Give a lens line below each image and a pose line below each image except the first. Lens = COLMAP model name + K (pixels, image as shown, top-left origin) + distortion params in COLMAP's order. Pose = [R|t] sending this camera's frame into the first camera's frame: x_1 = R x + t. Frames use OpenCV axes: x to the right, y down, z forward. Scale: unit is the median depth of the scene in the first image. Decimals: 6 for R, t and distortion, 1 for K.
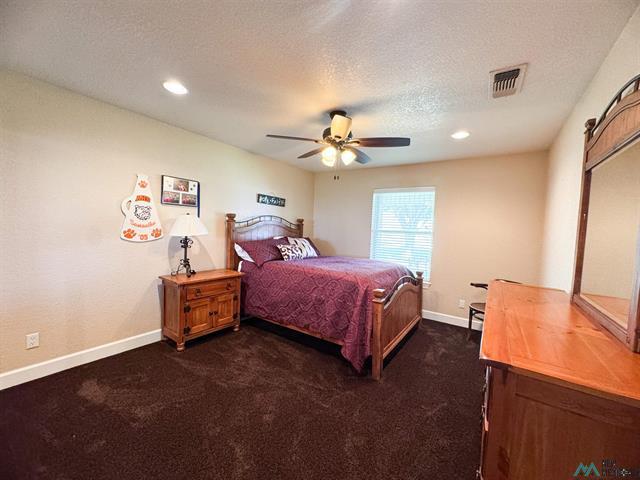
lens RADIAL K [[257.1, 0, 318.7], [0, 257.1, 239.6], [0, 0, 1]] dist [-0.000922, 0.000283]
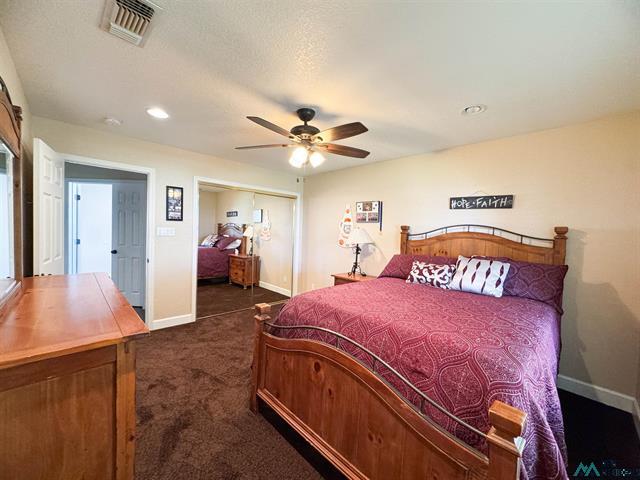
lens RADIAL K [[257.1, 0, 318.7], [0, 257.1, 240.0], [0, 0, 1]] dist [-0.000922, 0.000283]
pose [[-0.197563, -0.016400, -0.980153, 0.769985], [-0.092266, 0.995733, 0.001937, -0.022365], [0.975938, 0.090817, -0.198233, 1.002876]]
